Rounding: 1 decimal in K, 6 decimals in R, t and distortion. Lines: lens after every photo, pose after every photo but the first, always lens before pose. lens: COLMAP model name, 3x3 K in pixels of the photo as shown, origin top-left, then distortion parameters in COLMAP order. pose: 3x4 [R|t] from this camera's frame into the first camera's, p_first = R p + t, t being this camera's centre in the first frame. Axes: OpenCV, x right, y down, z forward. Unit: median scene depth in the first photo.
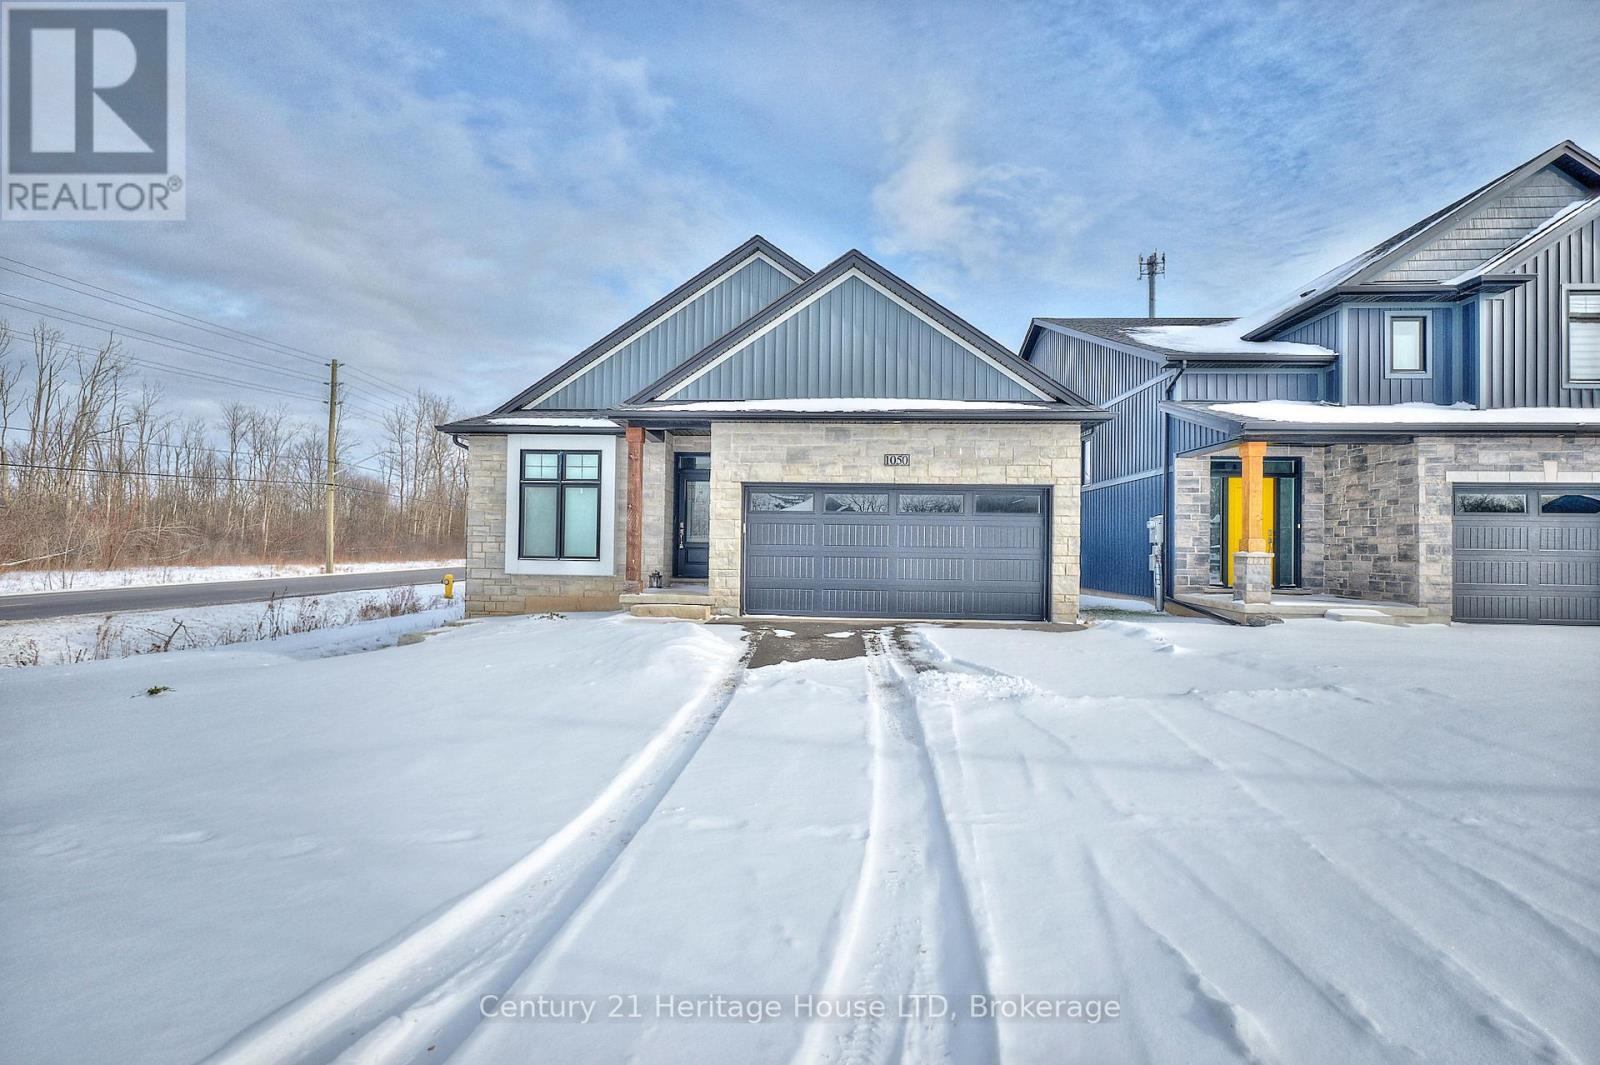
lens RADIAL K [[743.7, 0, 793.6], [0, 743.7, 537.9], [0, 0, 1]] dist [0.003747, 0.000409]
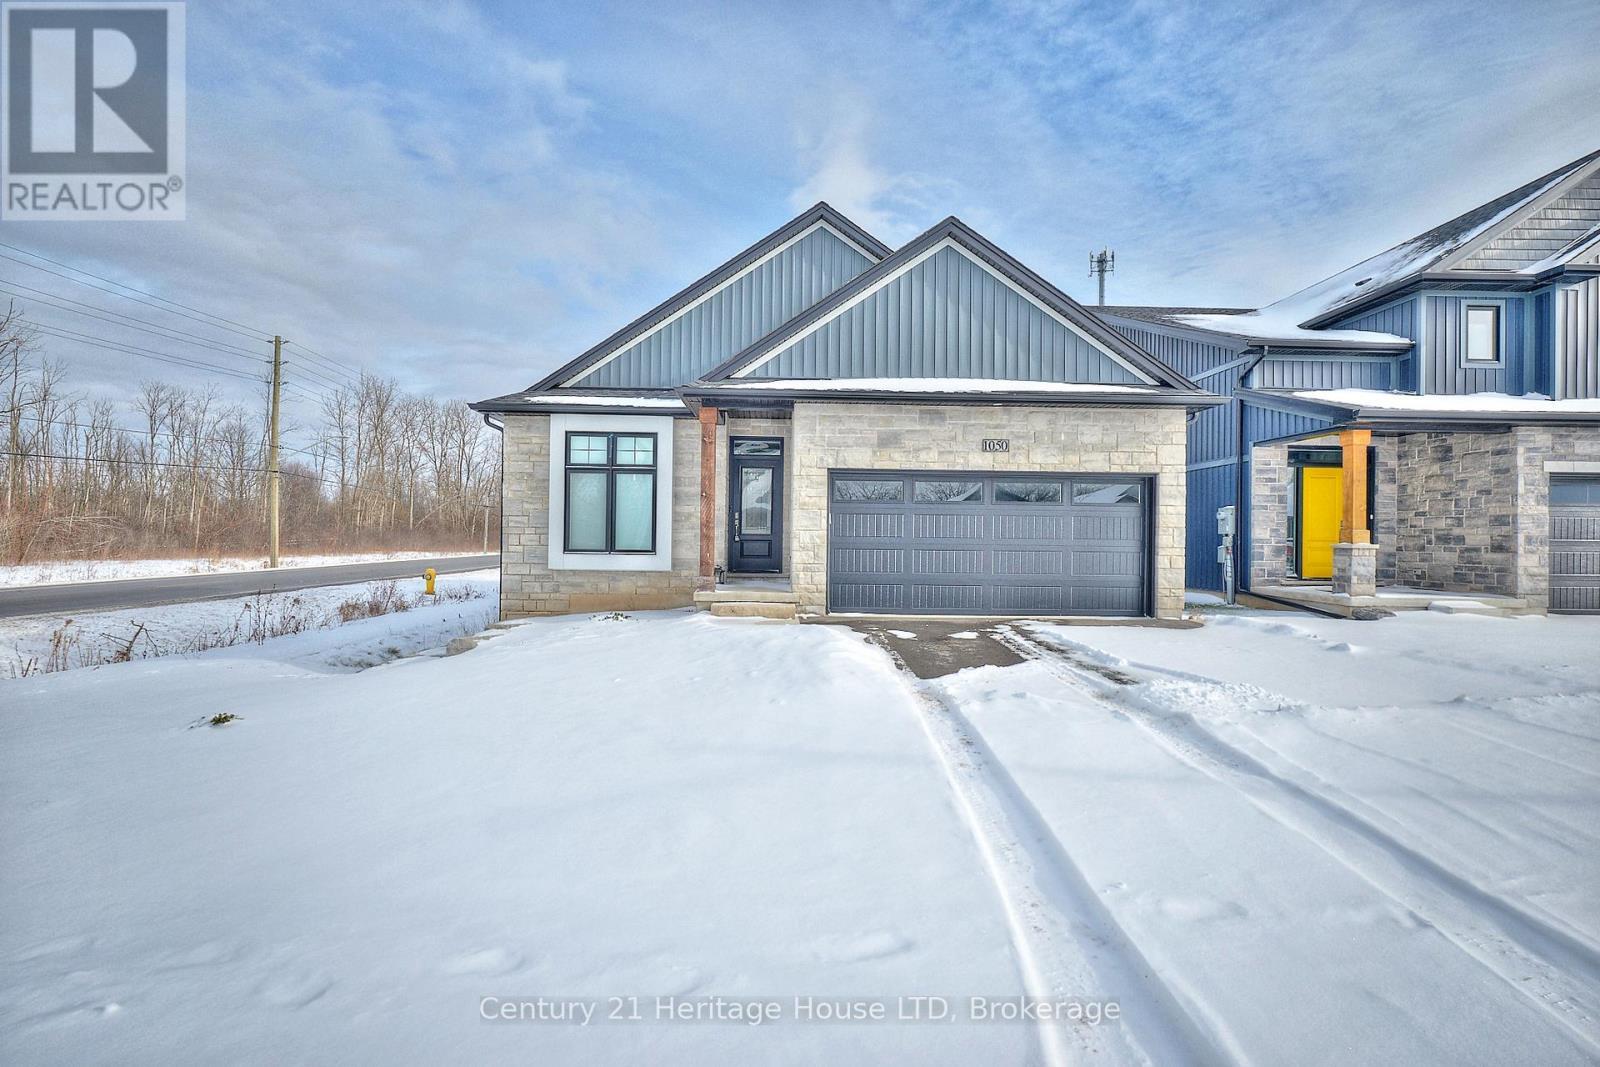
lens RADIAL K [[739.7, 0, 790.8], [0, 739.7, 536.8], [0, 0, 1]] dist [0.002690, 0.000946]
pose [[0.996599, -0.001581, 0.082384, -0.178084], [0.000689, 0.999941, 0.010858, -0.000623], [-0.082397, -0.010764, 0.996541, 0.088728]]
